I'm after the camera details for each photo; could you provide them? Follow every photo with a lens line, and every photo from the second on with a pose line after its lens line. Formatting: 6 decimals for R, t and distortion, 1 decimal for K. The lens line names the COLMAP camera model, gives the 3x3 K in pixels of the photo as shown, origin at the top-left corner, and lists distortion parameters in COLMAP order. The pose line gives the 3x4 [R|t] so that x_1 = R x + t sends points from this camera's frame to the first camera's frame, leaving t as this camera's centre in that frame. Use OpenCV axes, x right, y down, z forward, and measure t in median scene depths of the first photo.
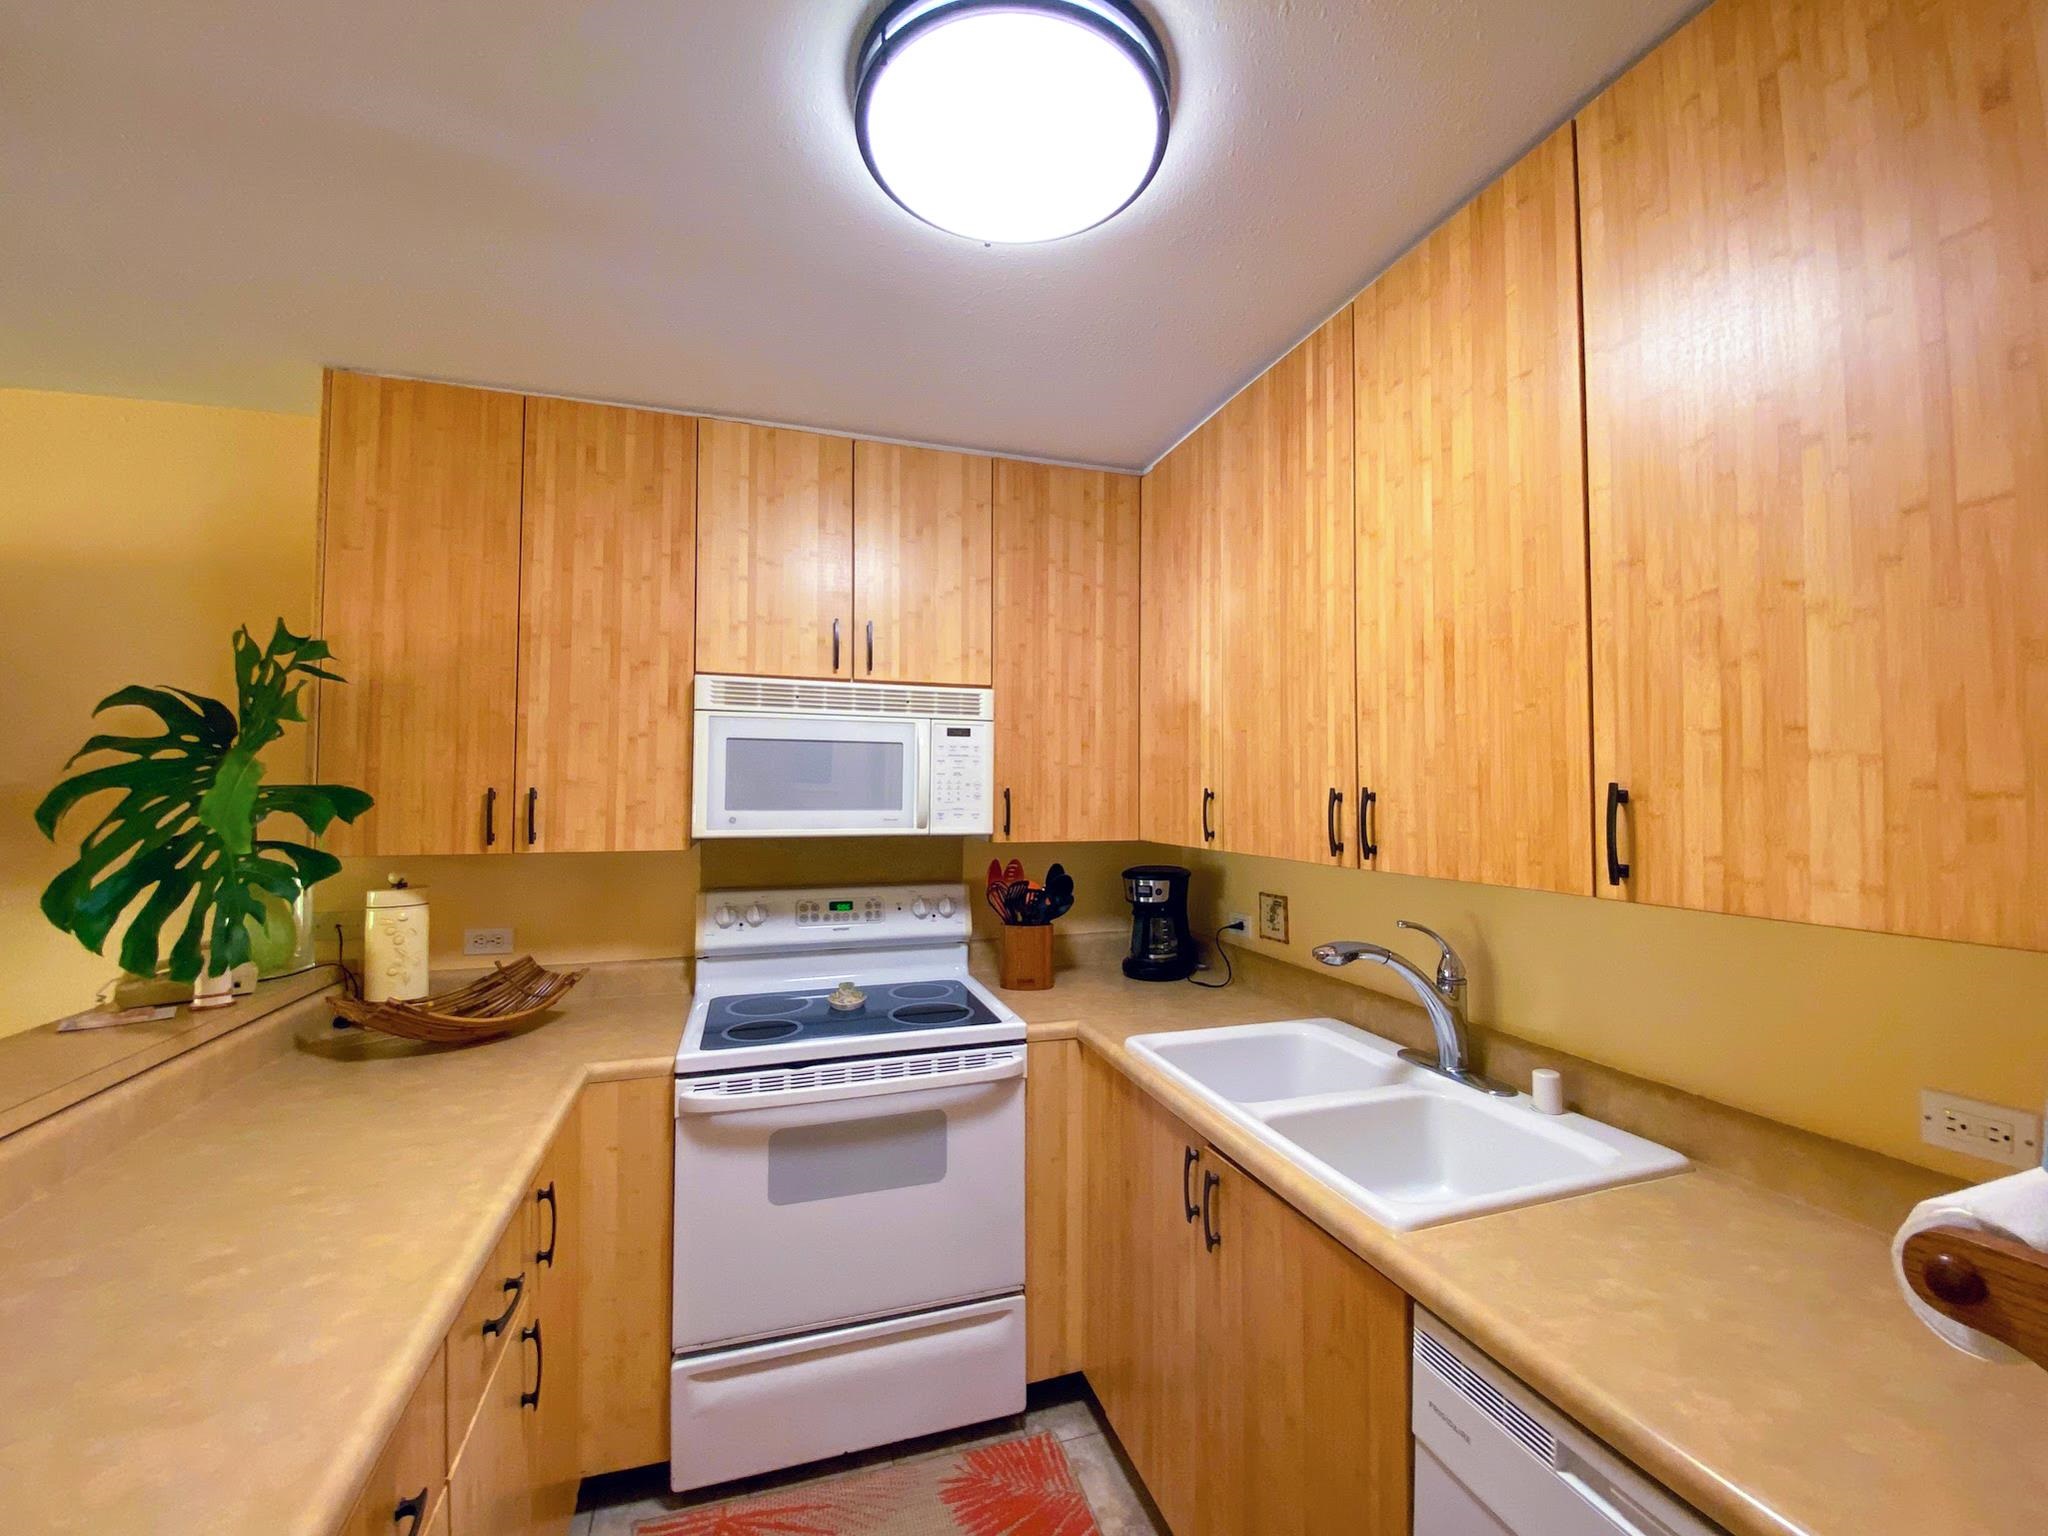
lens RADIAL K [[809.6, 0, 1024.0], [0, 809.6, 768.0], [0, 0, 1]] dist [-0.000144, -0.015238]
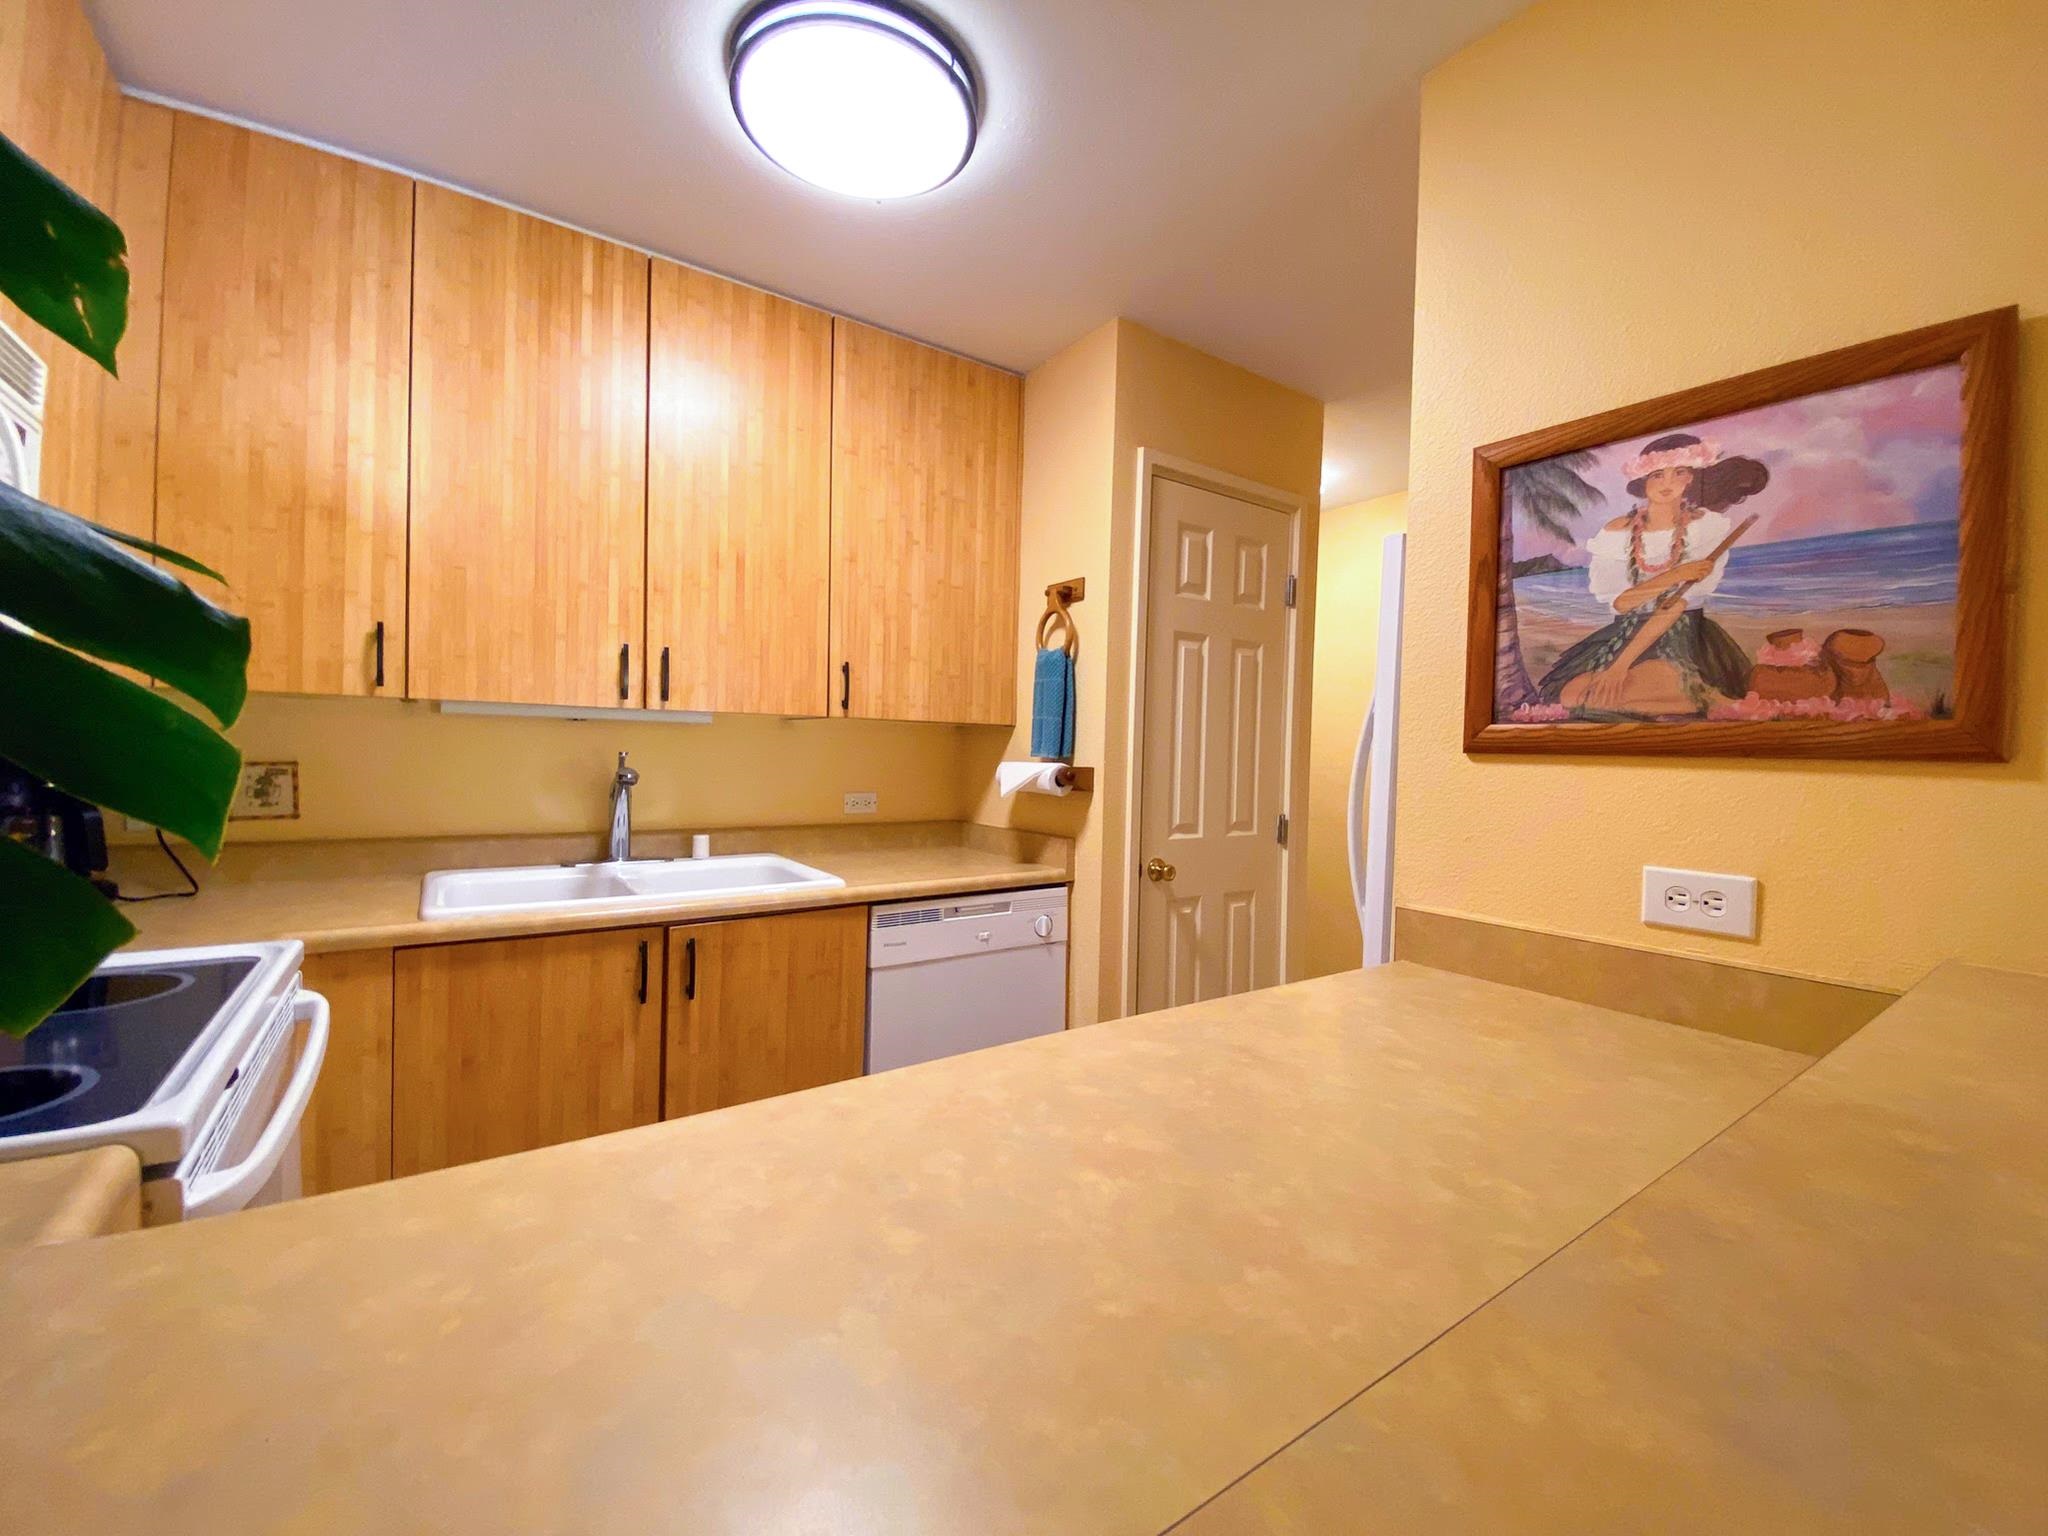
lens RADIAL K [[819.2, 0, 1025.5], [0, 819.2, 760.3], [0, 0, 1]] dist [0.030539, -0.026653]
pose [[-0.281533, -0.020613, 0.959330, -1.238440], [-0.058002, 0.998307, 0.004429, 0.200672], [-0.957797, -0.054396, -0.282252, 0.948598]]
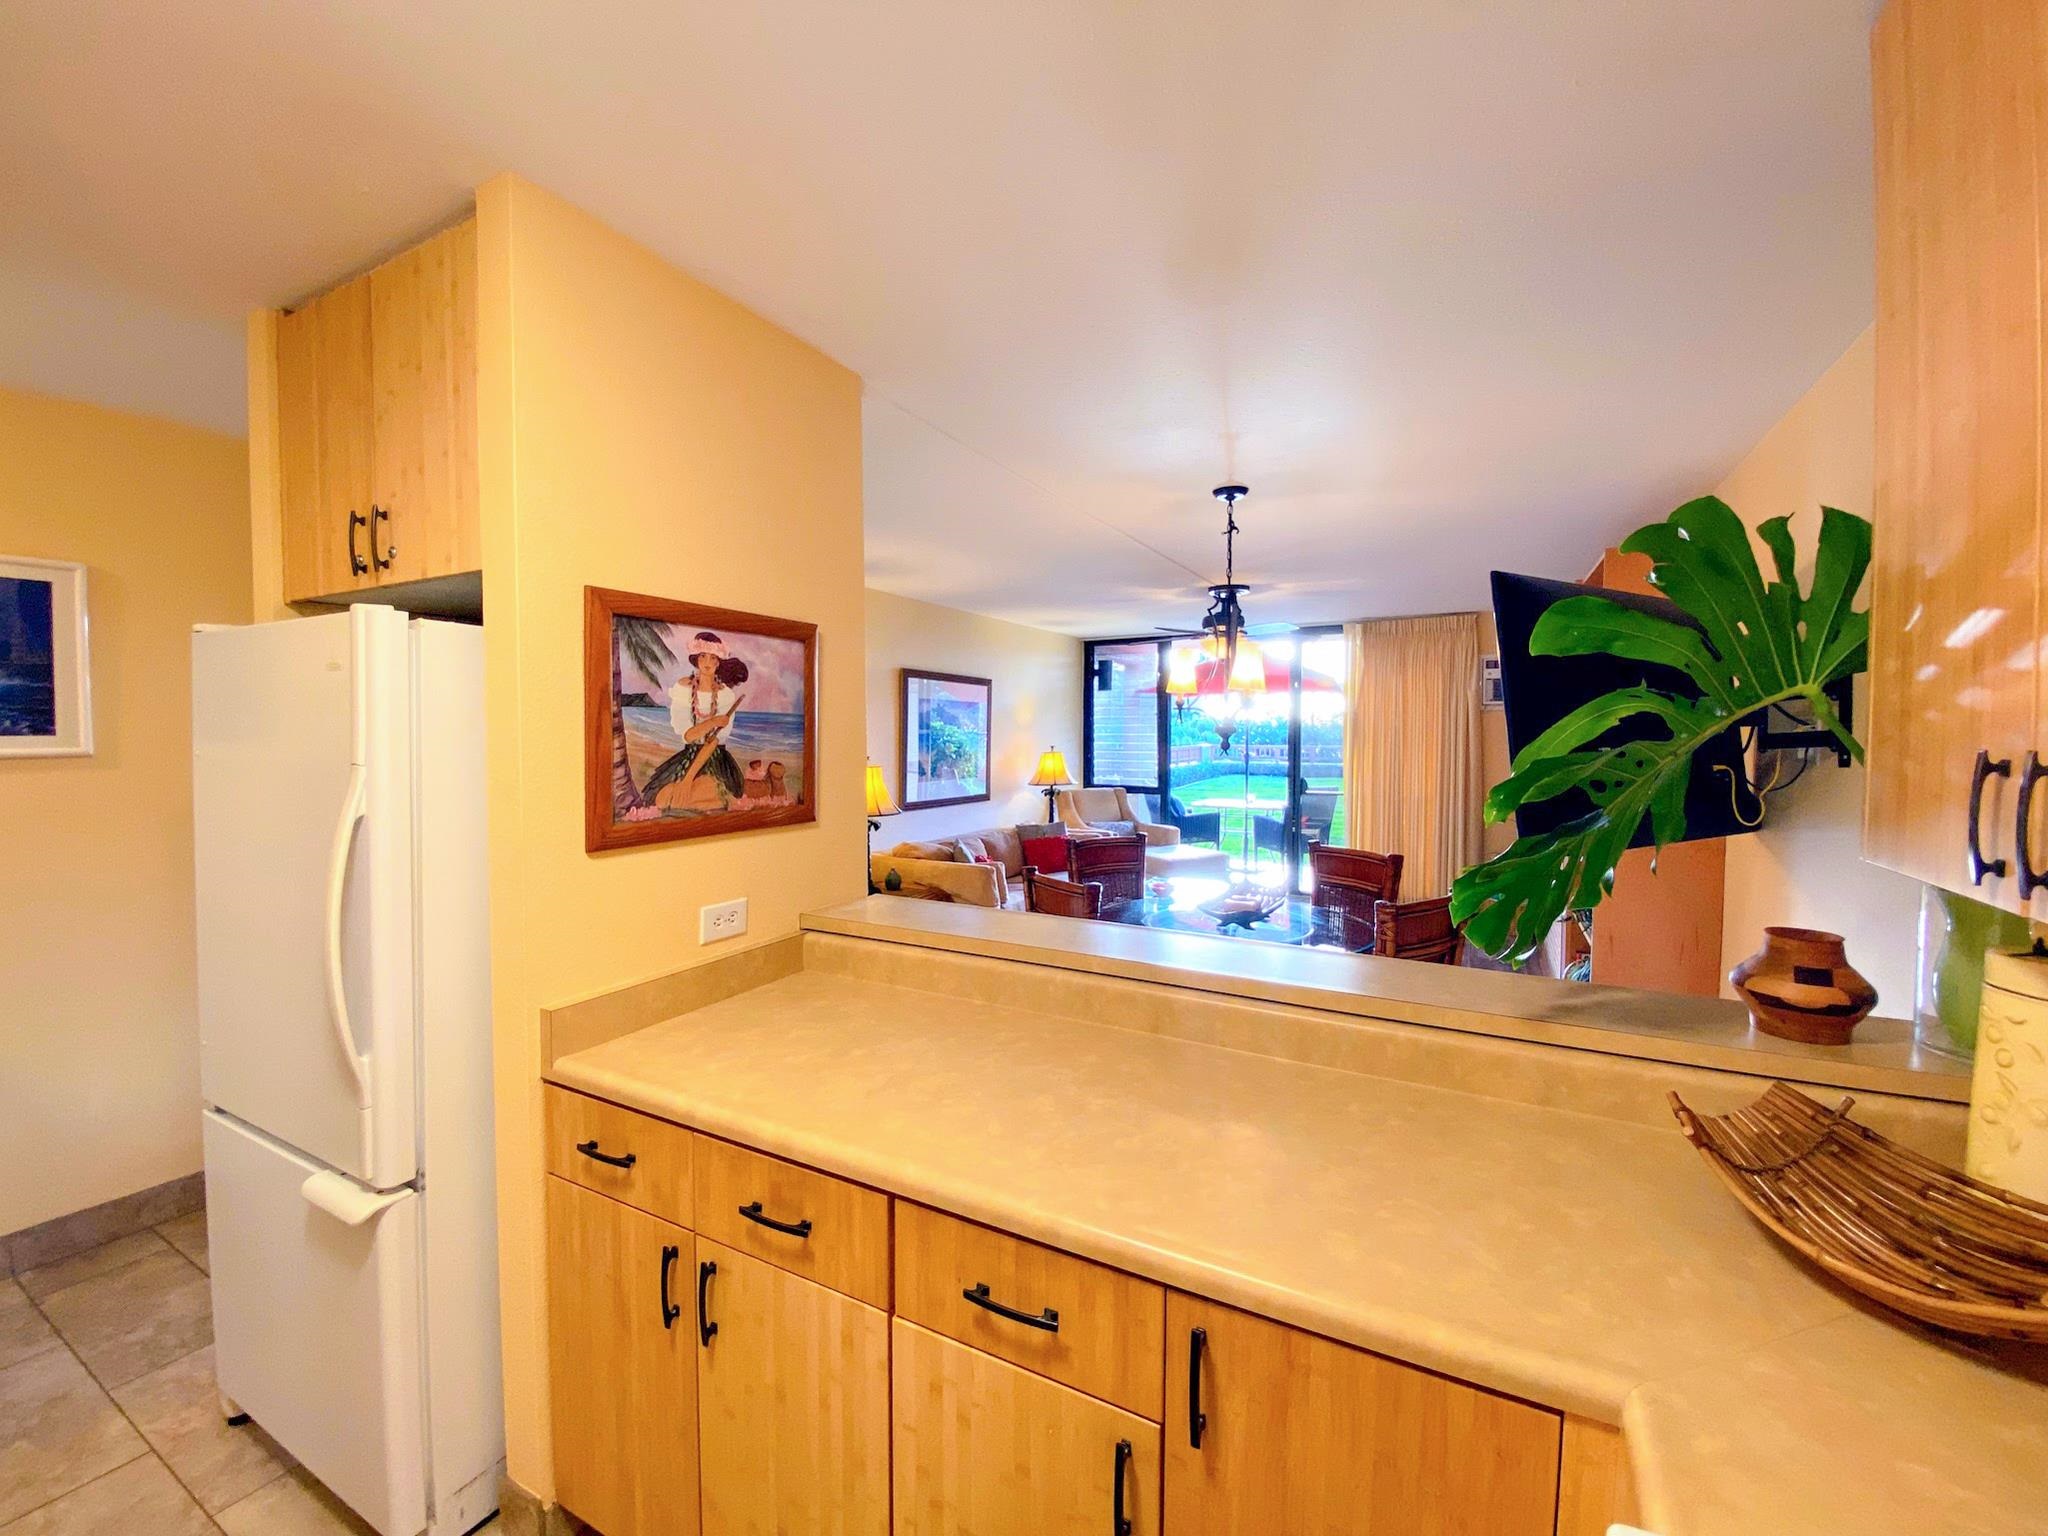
lens RADIAL K [[819.2, 0, 1025.5], [0, 819.2, 760.3], [0, 0, 1]] dist [0.030539, -0.026653]
pose [[-0.724273, 0.025491, -0.689042, -0.014410], [0.017958, 0.999675, 0.018108, 0.017221], [0.689280, 0.000741, -0.724495, 1.418545]]
